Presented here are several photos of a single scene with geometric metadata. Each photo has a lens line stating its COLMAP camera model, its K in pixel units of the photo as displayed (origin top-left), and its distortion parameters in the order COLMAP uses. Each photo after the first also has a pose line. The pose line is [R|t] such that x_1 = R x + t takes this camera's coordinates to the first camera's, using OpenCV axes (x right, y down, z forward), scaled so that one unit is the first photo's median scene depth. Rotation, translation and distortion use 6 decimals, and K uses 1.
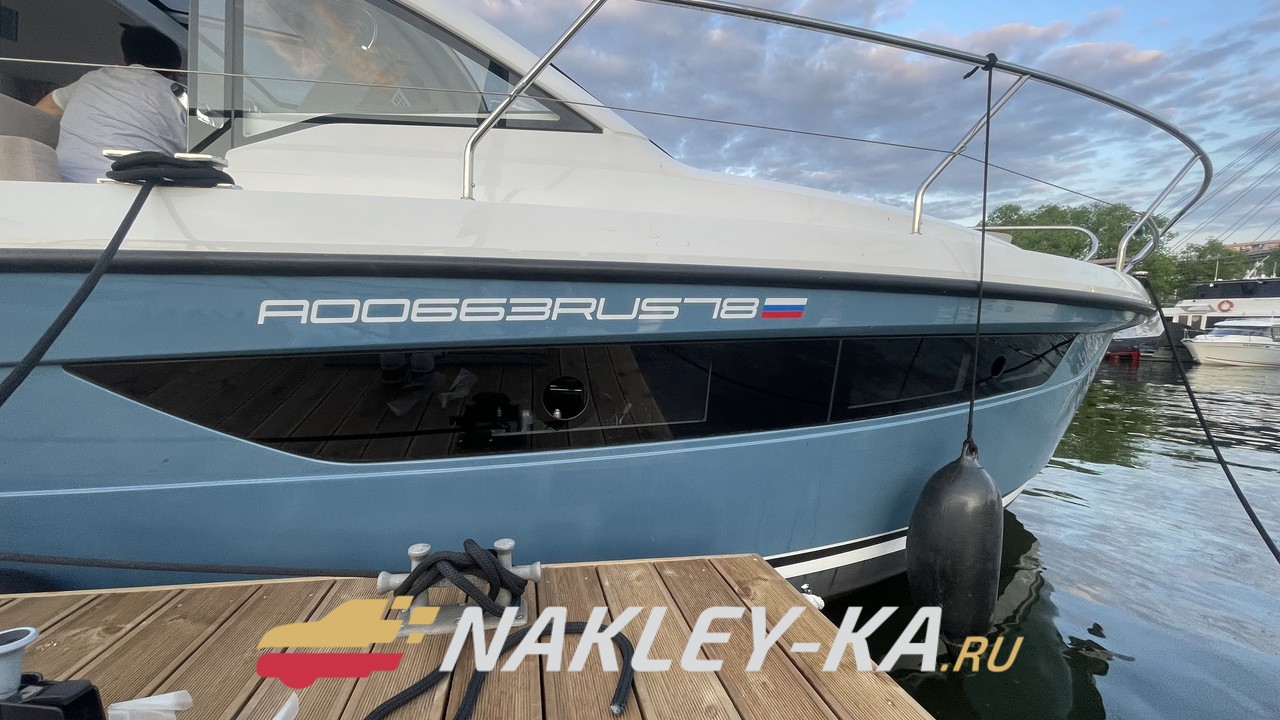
lens RADIAL K [[542.6, 0, 640.0], [0, 542.6, 360.0], [0, 0, 1]] dist [-0.009891, -0.000189]
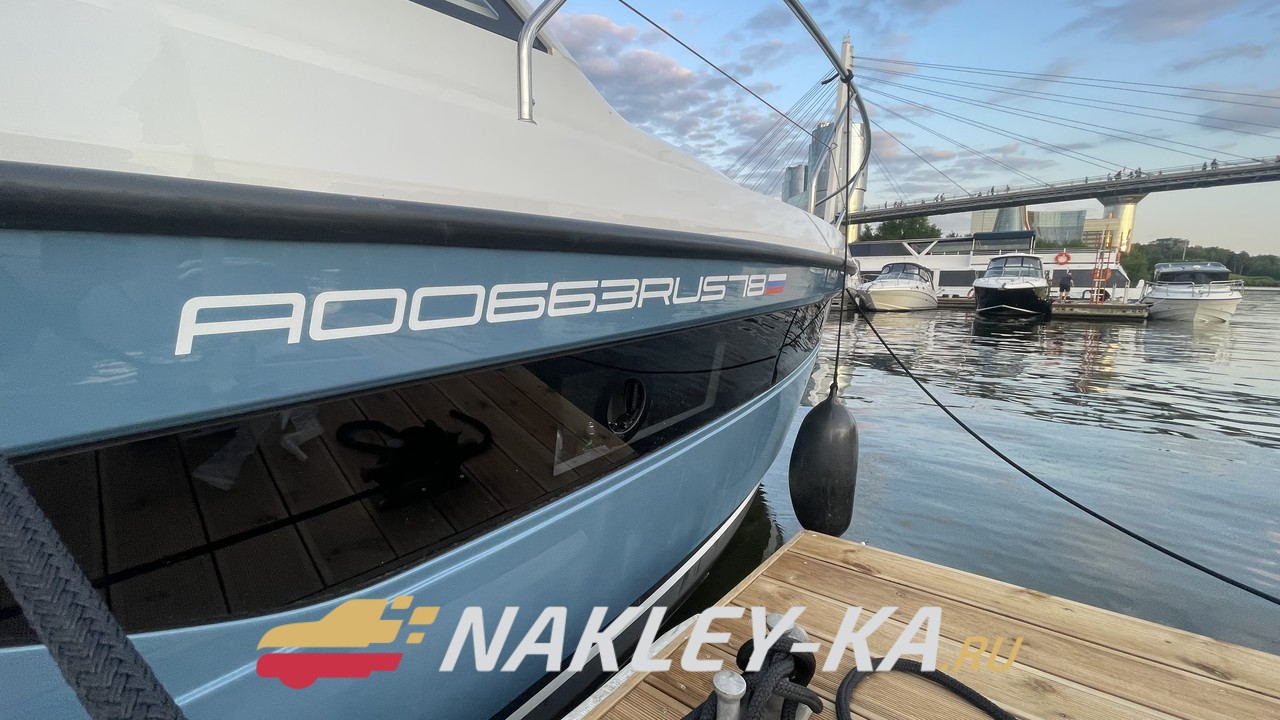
lens RADIAL K [[532.5, 0, 640.0], [0, 532.5, 360.0], [0, 0, 1]] dist [0.001574, 0.000016]
pose [[0.759578, -0.111122, 0.640853, -0.649538], [0.055979, 0.992810, 0.105800, -0.080129], [-0.648002, -0.044489, 0.760338, 0.428050]]
